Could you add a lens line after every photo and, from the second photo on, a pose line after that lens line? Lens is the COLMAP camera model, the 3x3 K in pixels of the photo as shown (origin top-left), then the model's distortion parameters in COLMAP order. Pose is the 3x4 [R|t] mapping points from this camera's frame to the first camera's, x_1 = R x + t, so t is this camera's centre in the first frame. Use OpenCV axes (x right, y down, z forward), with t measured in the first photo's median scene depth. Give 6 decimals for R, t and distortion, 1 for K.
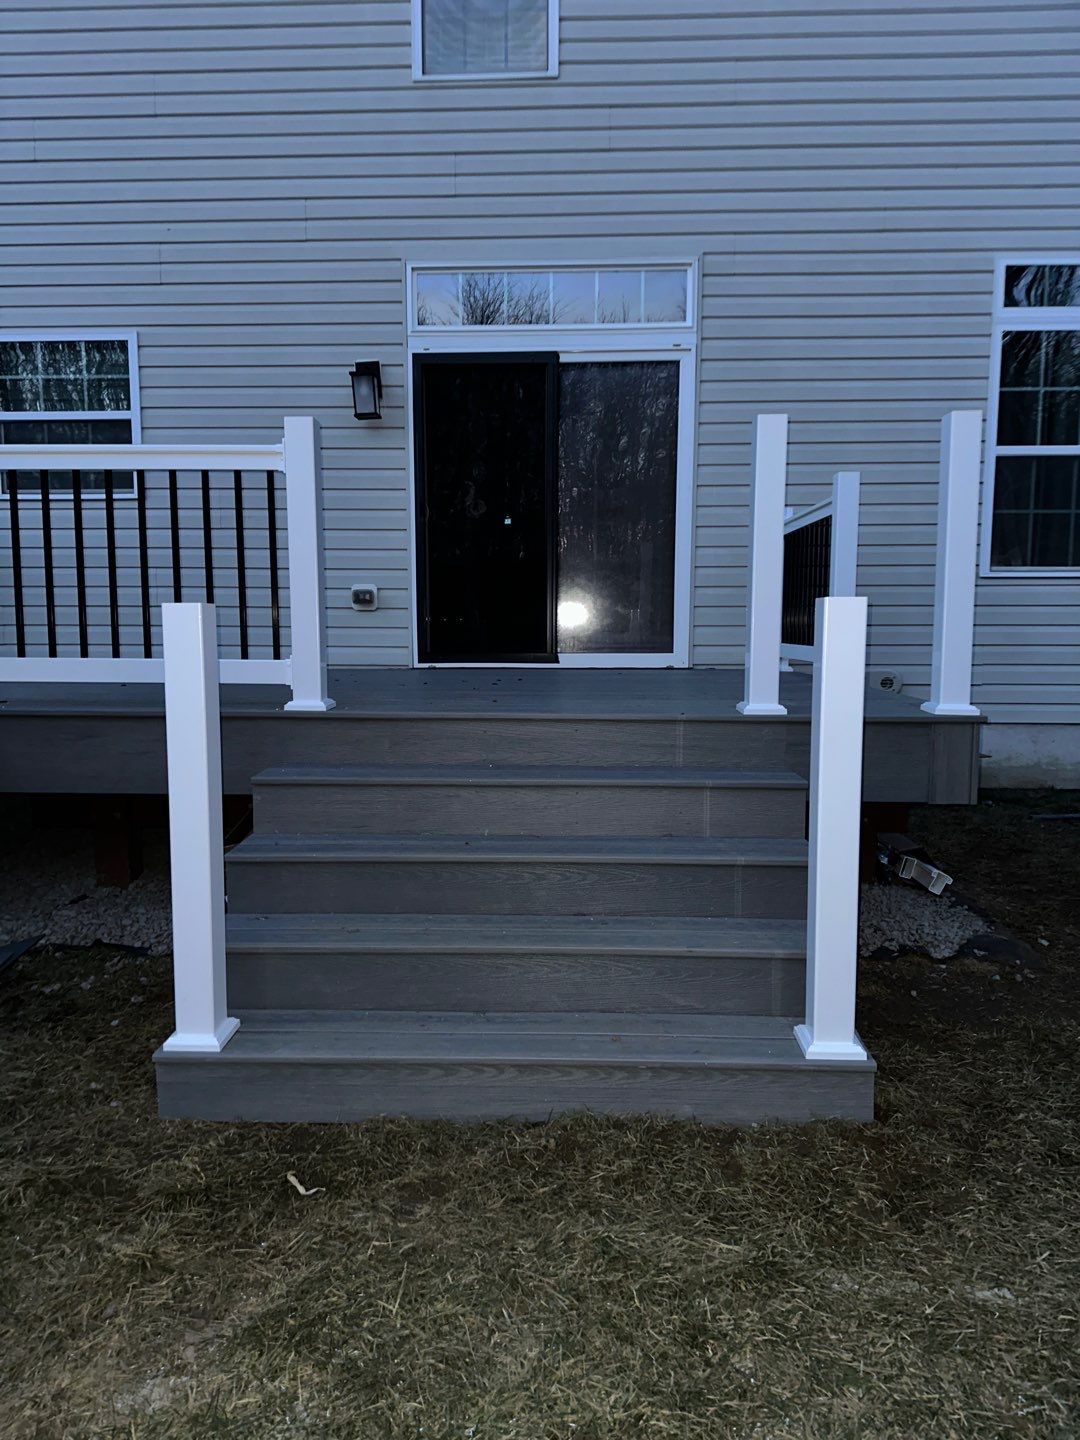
lens RADIAL K [[1004.5, 0, 534.3], [0, 1004.5, 726.9], [0, 0, 1]] dist [0.044373, -0.051304]
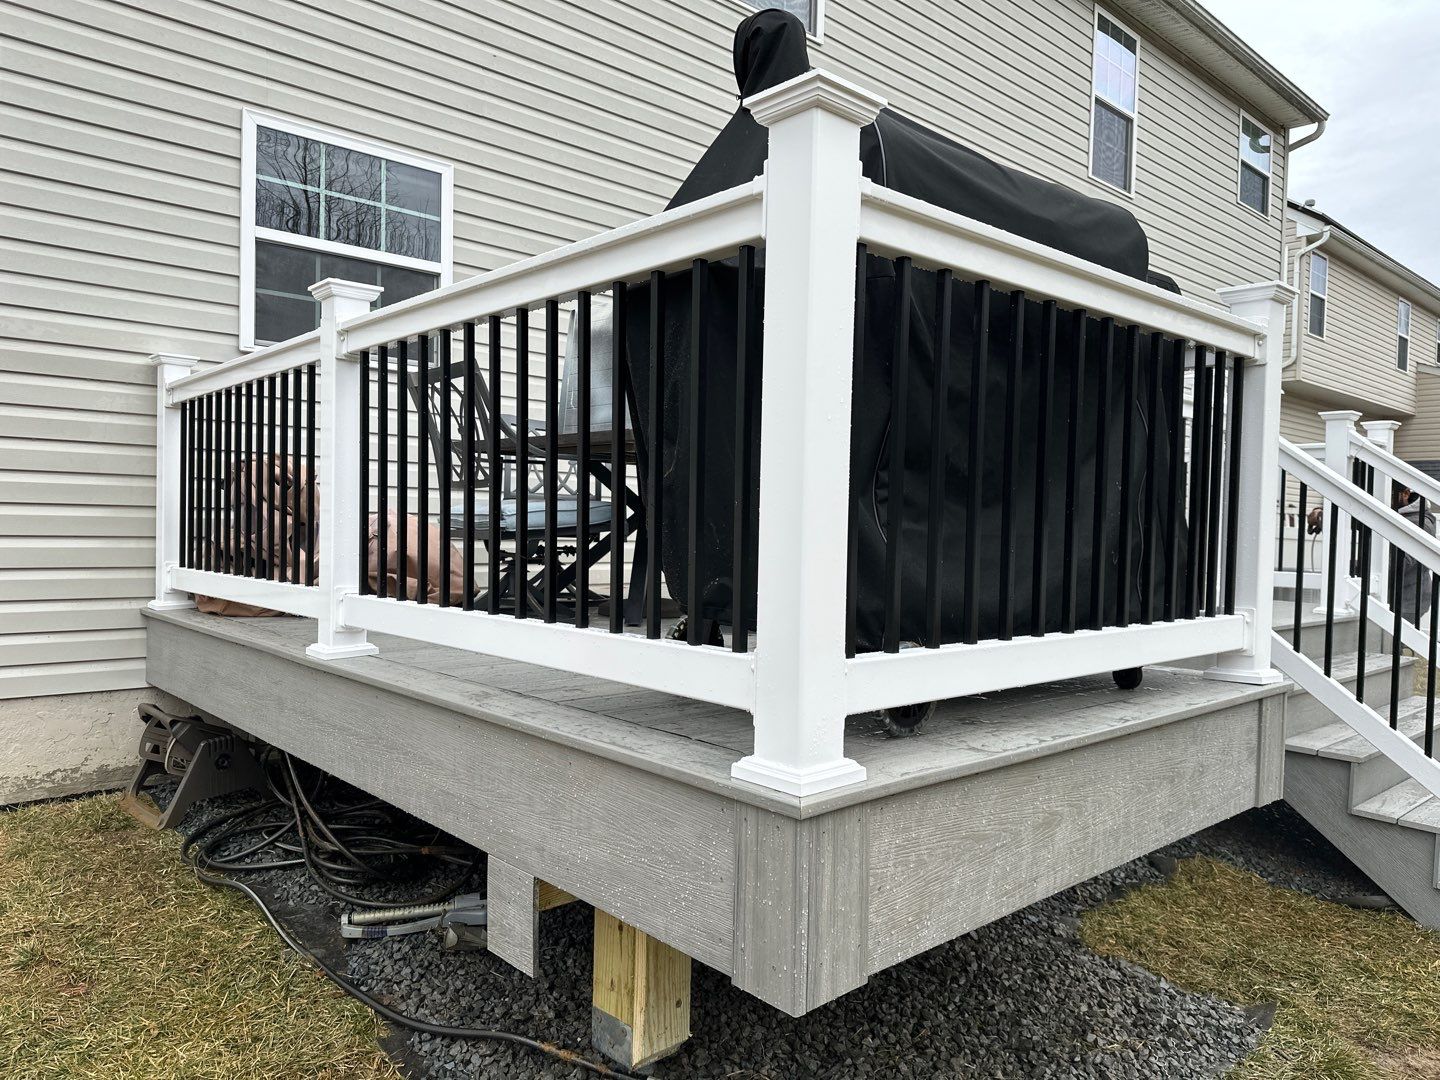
lens RADIAL K [[1022.6, 0, 717.0], [0, 1022.6, 550.7], [0, 0, 1]] dist [0.024847, -0.030516]
pose [[0.709237, -0.002730, 0.704965, -0.827187], [0.050401, 0.997630, -0.046843, -0.047865], [-0.703166, 0.068753, 0.707694, 0.322893]]
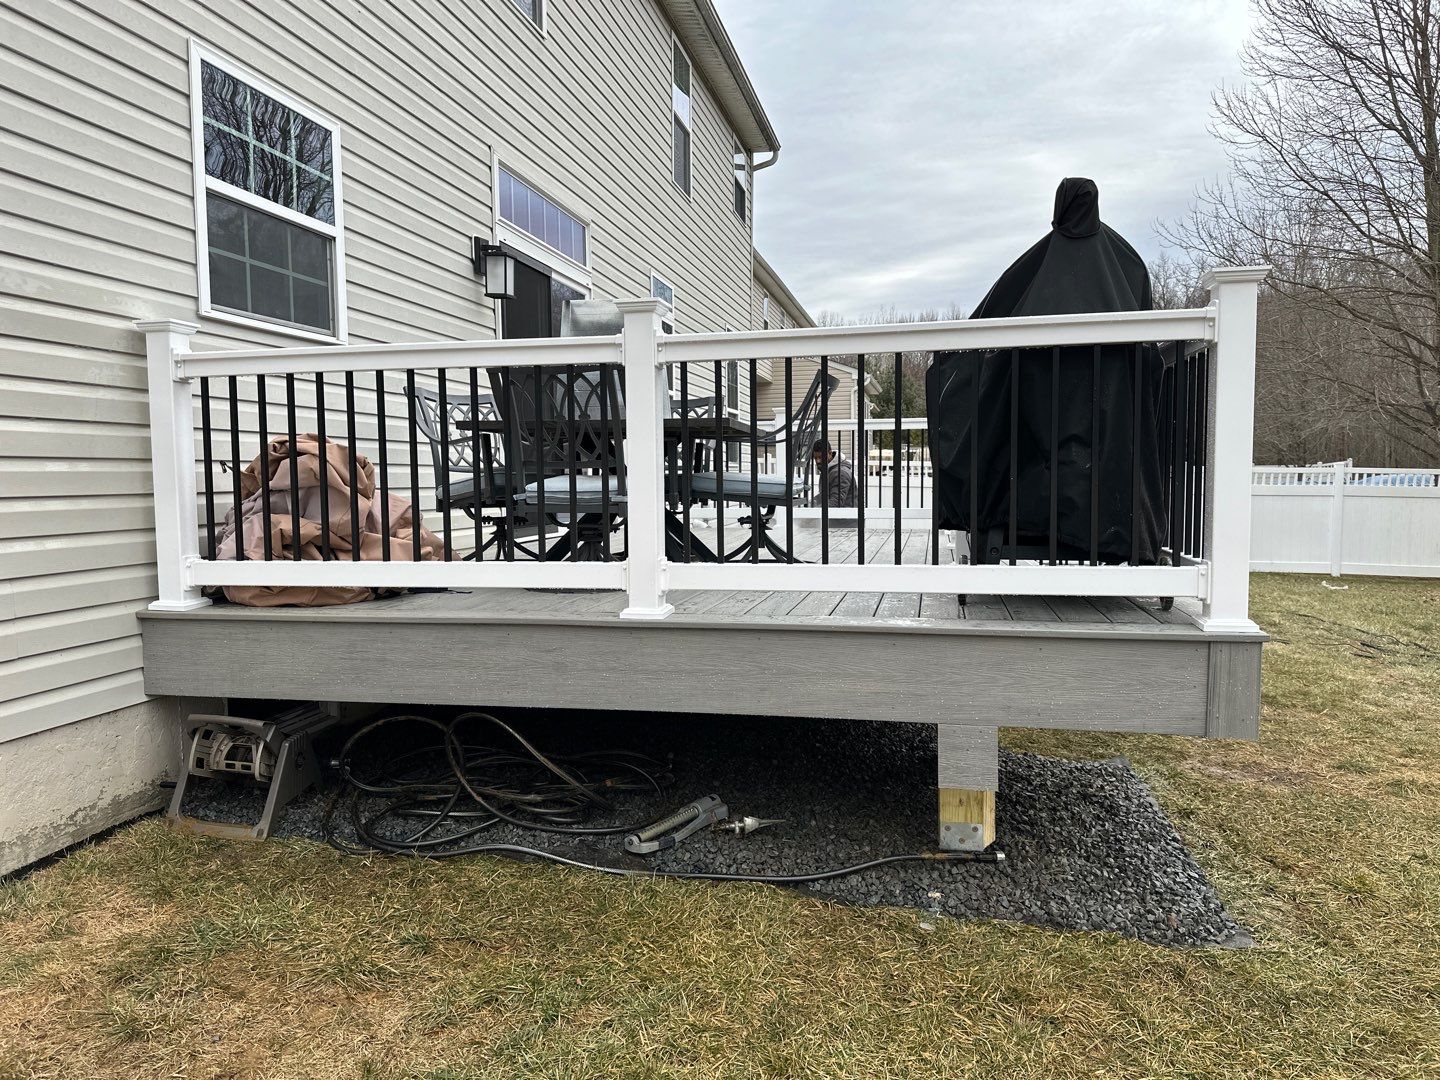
lens RADIAL K [[1004.5, 0, 721.0], [0, 1004.5, 548.4], [0, 0, 1]] dist [0.044373, -0.051304]
pose [[0.165299, -0.075720, 0.983332, -1.134792], [0.114288, 0.991802, 0.057161, -0.092067], [-0.979599, 0.102934, 0.172598, 0.640414]]
